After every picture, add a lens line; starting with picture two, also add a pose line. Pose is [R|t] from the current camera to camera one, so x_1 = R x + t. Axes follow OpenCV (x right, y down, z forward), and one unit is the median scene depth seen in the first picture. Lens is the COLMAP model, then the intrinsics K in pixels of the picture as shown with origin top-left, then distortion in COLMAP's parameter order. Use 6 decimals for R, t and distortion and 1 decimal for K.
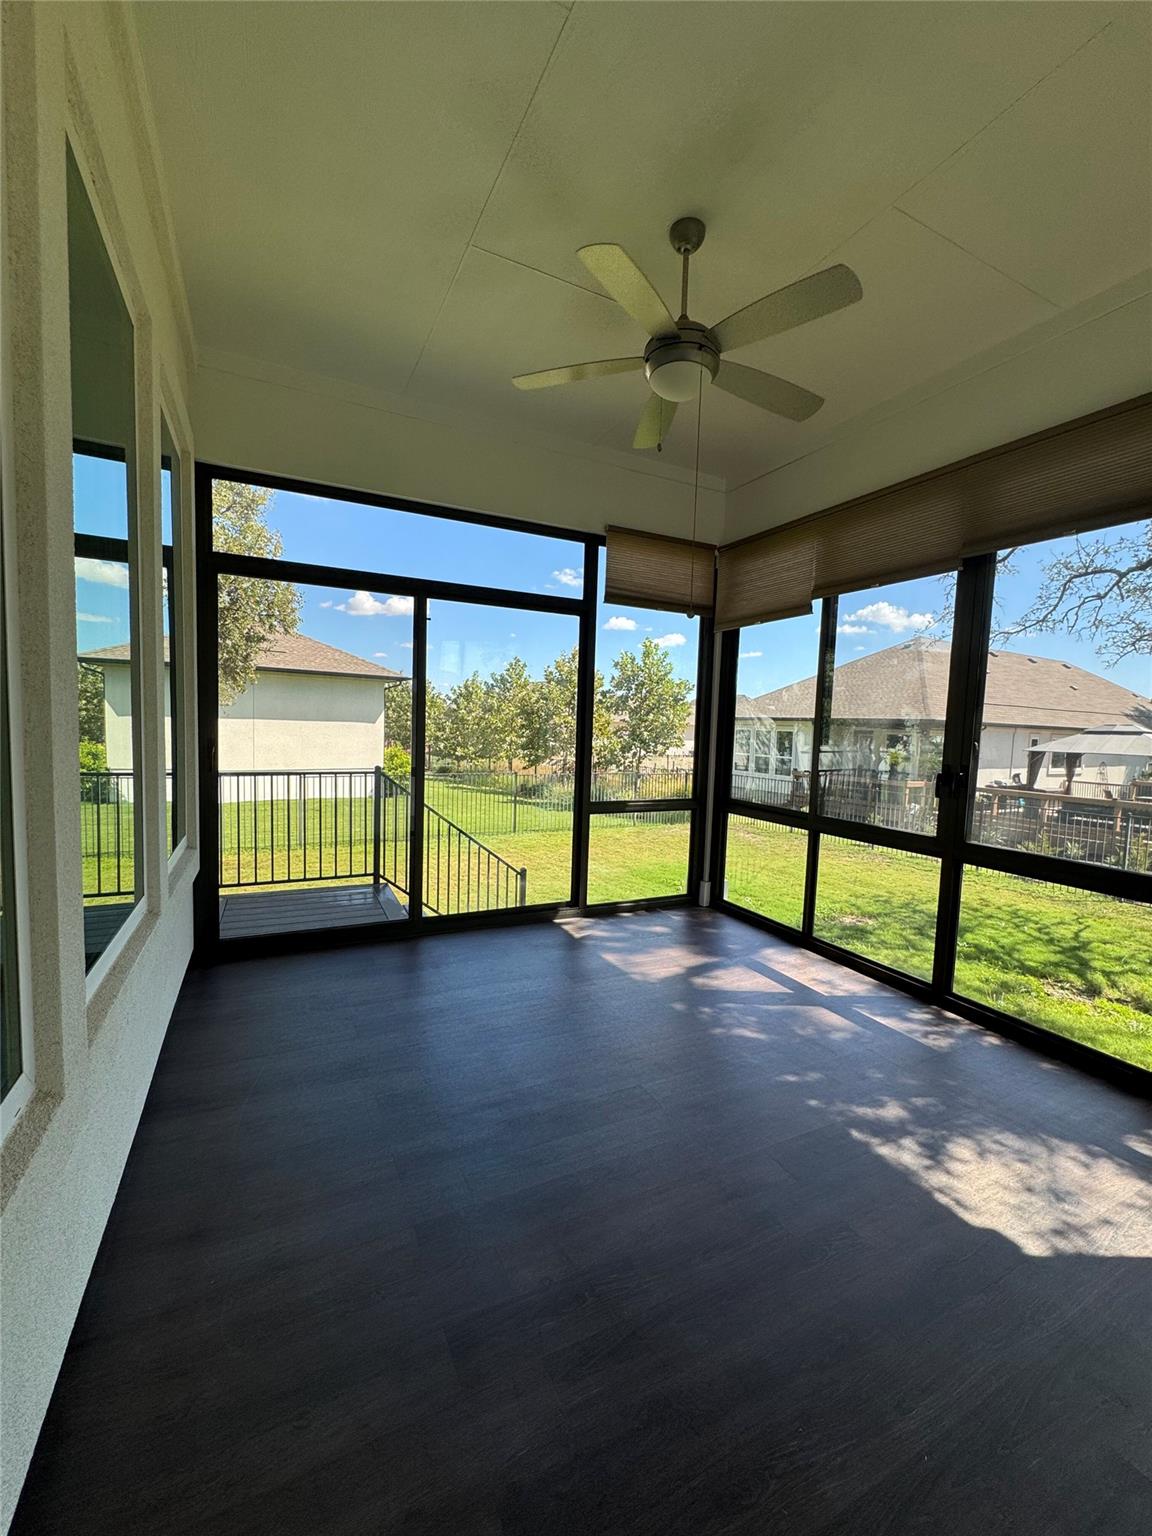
lens RADIAL K [[613.8, 0, 574.5], [0, 613.8, 769.4], [0, 0, 1]] dist [-0.002500, 0.000085]
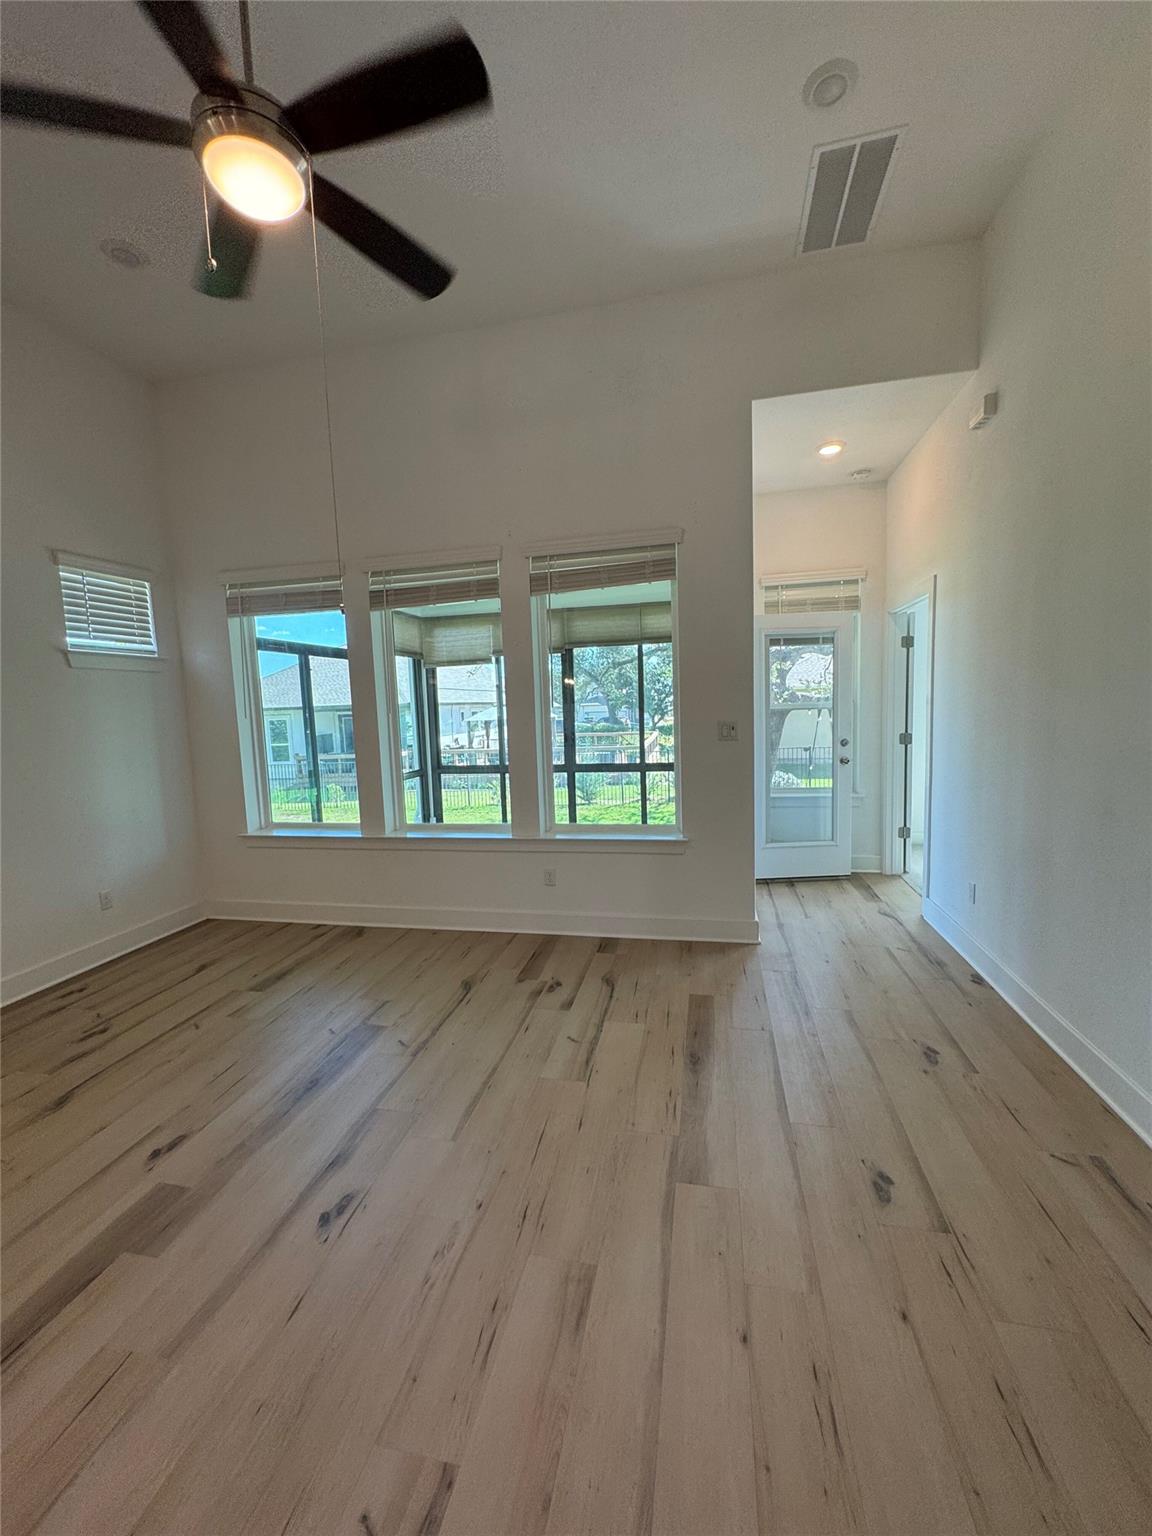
lens RADIAL K [[615.4, 0, 576.5], [0, 615.4, 767.7], [0, 0, 1]] dist [-0.003216, 0.000329]
pose [[0.624999, -0.134086, 0.769024, -0.847569], [0.112475, 0.990326, 0.081262, -0.042866], [-0.772480, 0.035707, 0.634034, -0.387447]]
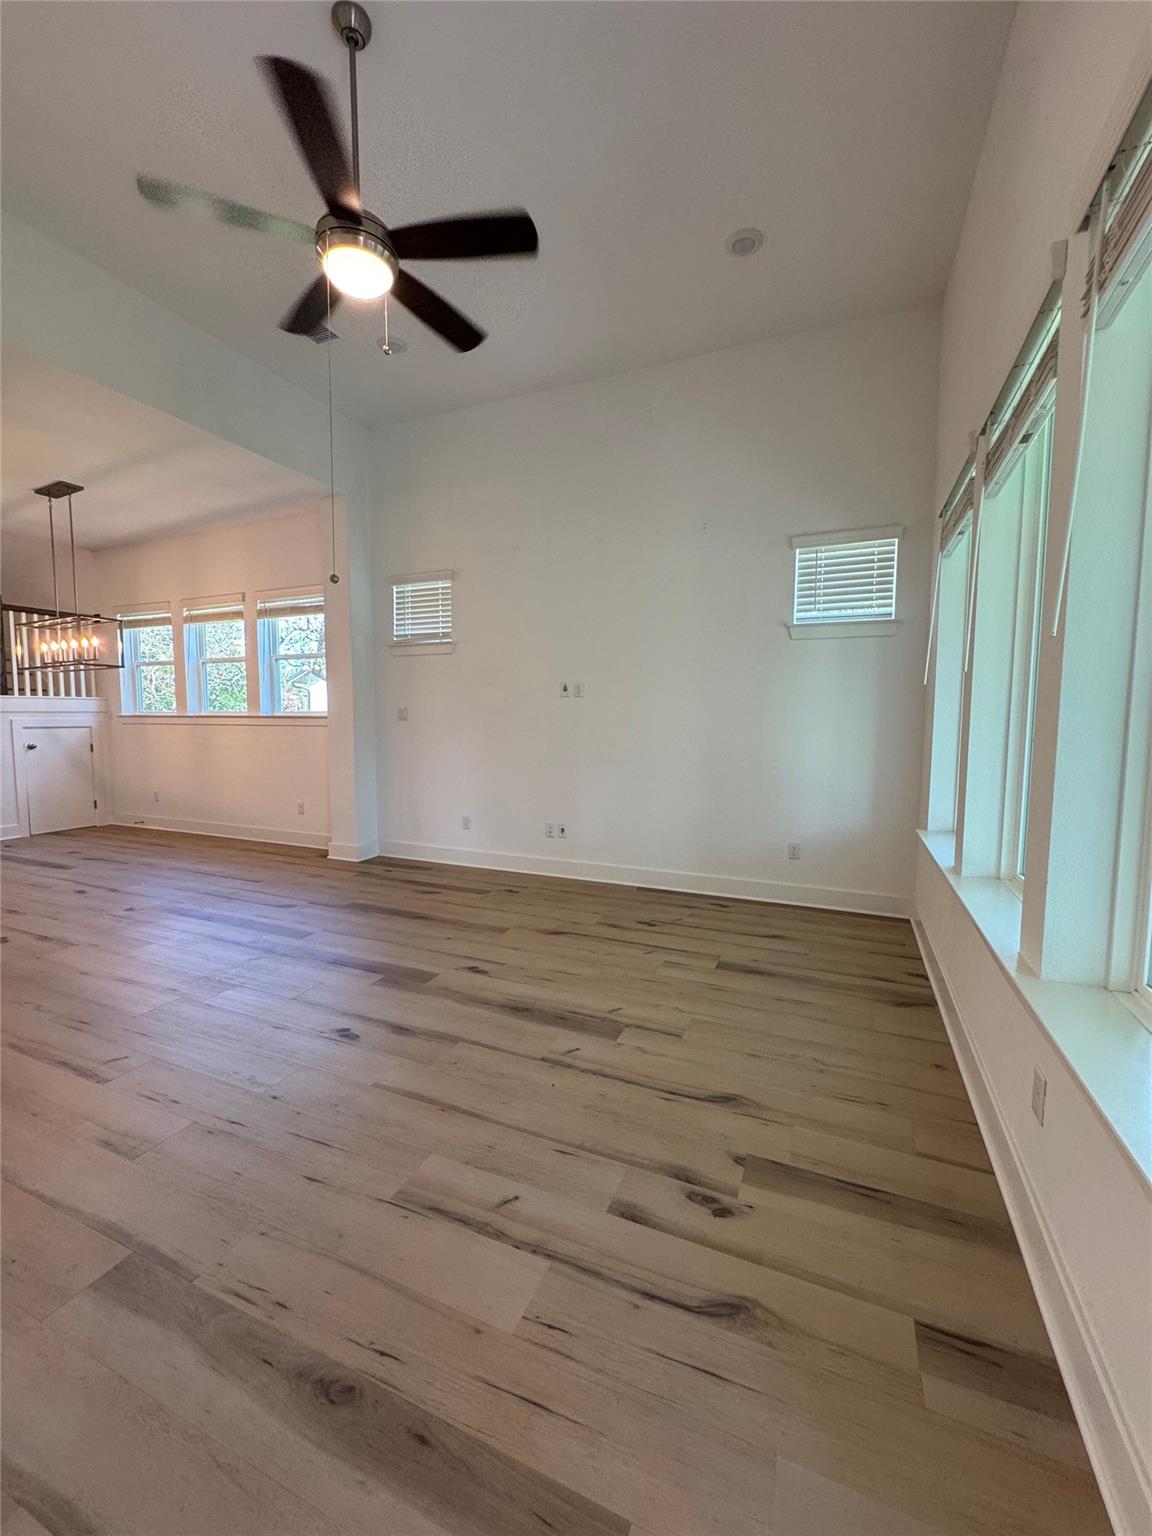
lens RADIAL K [[617.9, 0, 579.2], [0, 617.9, 765.7], [0, 0, 1]] dist [-0.001243, 0.000152]
pose [[0.644854, 0.032531, -0.763614, -0.144876], [-0.039476, 0.999178, 0.009230, 0.007603], [0.763286, 0.024192, 0.645608, -0.205813]]
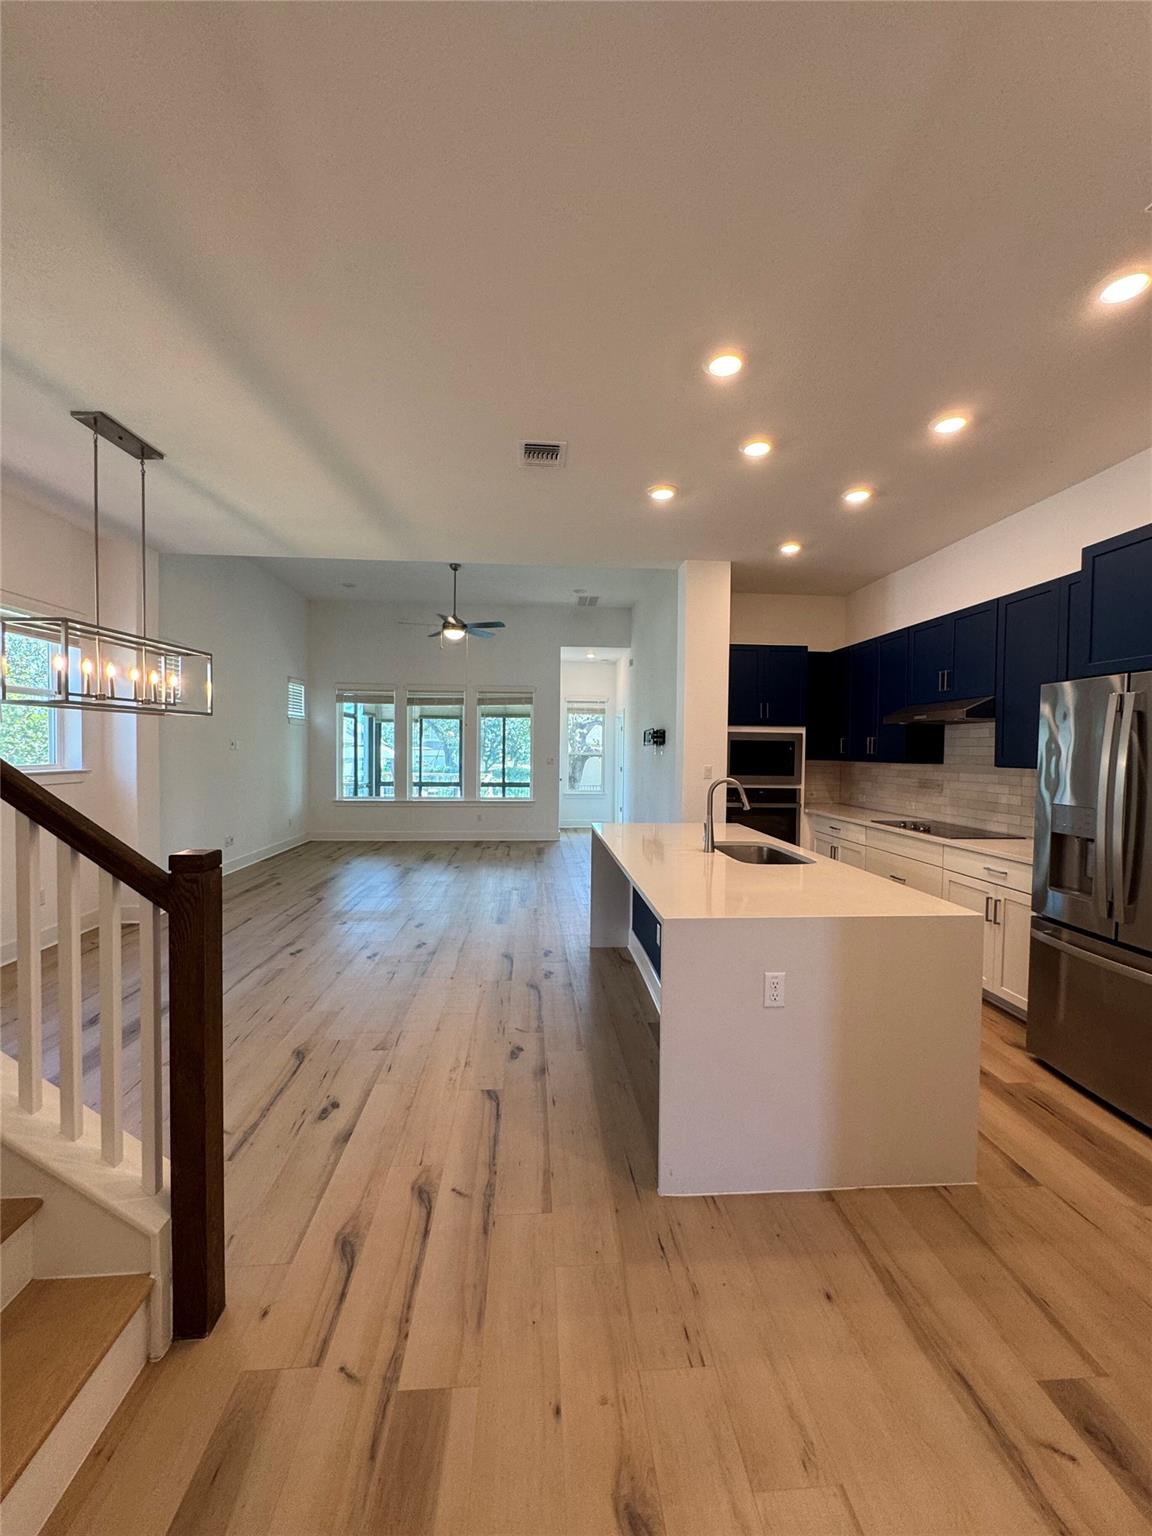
lens RADIAL K [[615.4, 0, 576.5], [0, 615.4, 767.7], [0, 0, 1]] dist [-0.003216, 0.000329]
pose [[0.382775, -0.054900, 0.922209, -2.054910], [0.068854, 0.997152, 0.030783, -0.039902], [-0.921272, 0.051715, 0.385465, -0.947529]]
